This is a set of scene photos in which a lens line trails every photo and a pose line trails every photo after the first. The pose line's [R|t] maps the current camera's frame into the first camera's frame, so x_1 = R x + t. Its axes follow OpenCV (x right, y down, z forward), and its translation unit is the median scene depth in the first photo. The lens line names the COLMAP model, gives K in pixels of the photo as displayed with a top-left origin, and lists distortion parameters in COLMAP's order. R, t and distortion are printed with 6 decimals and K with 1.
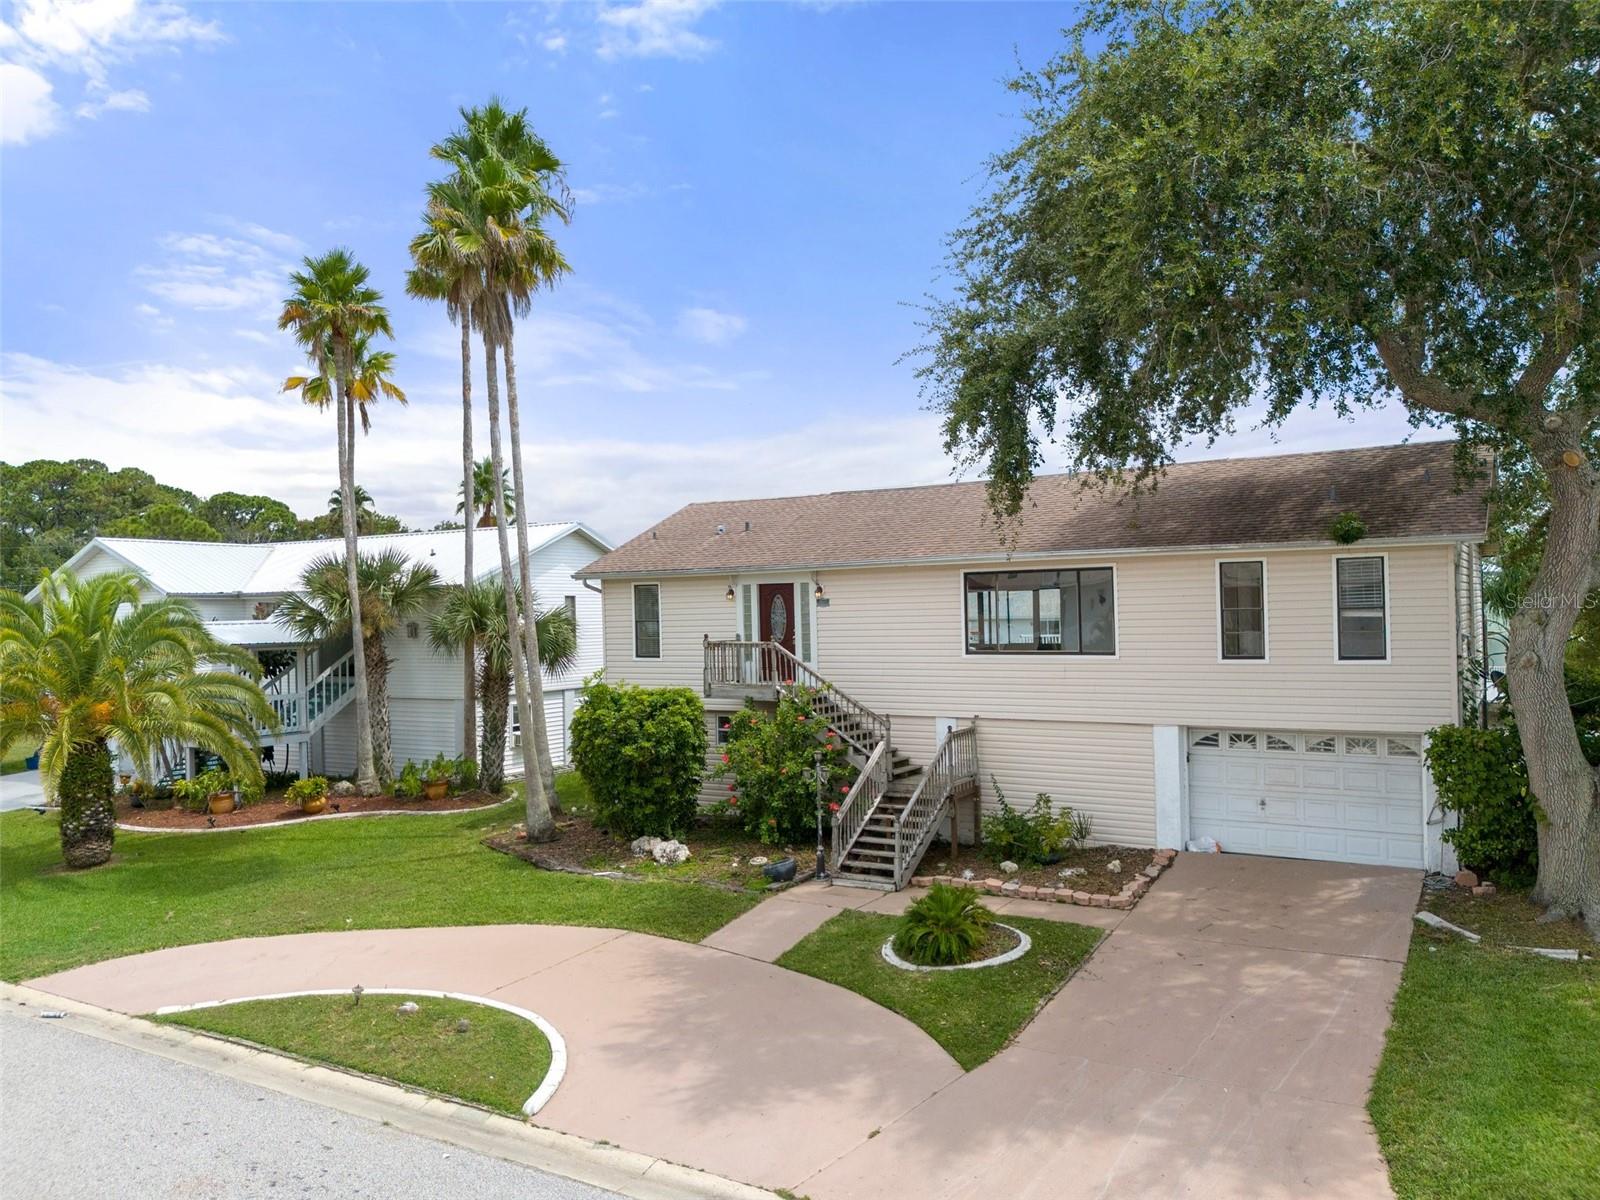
lens RADIAL K [[1214.1, 0, 789.2], [0, 1214.1, 596.3], [0, 0, 1]] dist [0.092074, -0.100893]
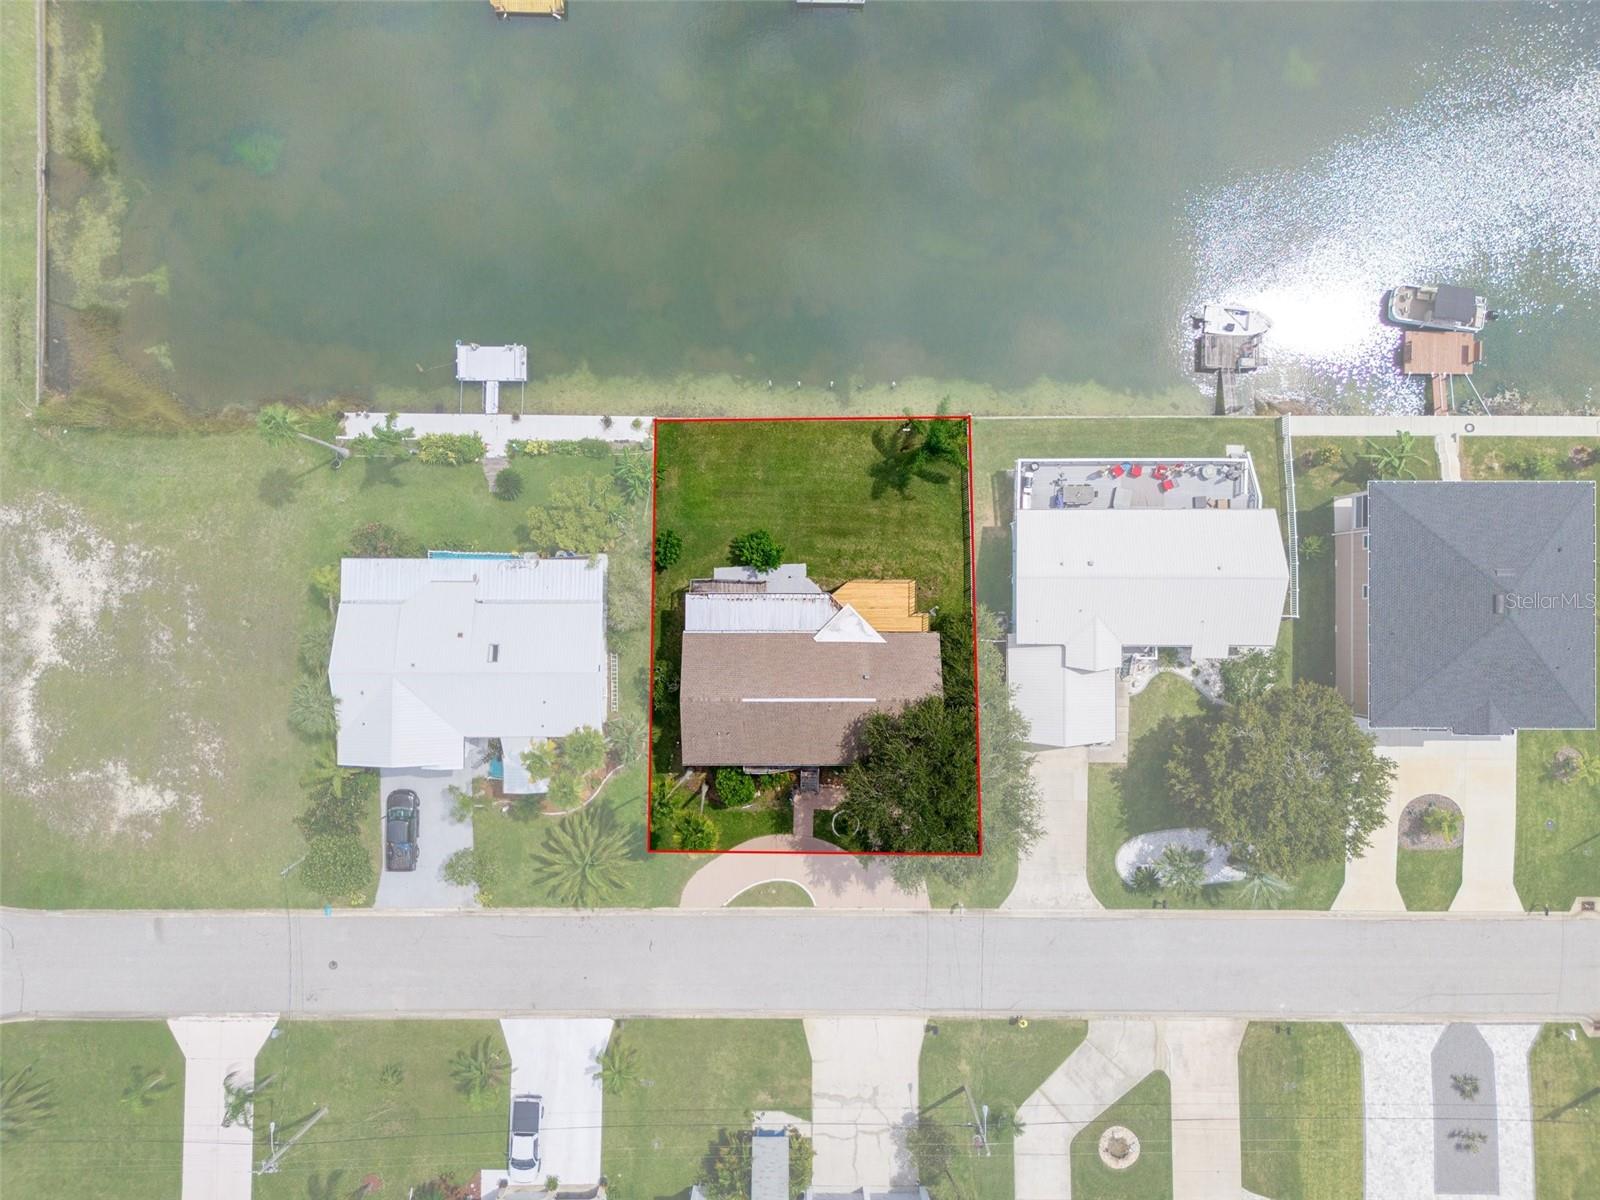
lens RADIAL K [[1177.2, 0, 786.7], [0, 1177.2, 599.0], [0, 0, 1]] dist [0.074992, -0.081406]
pose [[0.849887, -0.526155, 0.029208, 0.232265], [-0.029336, 0.008101, 0.999537, -3.944264], [-0.526148, -0.850350, -0.008551, 1.640255]]
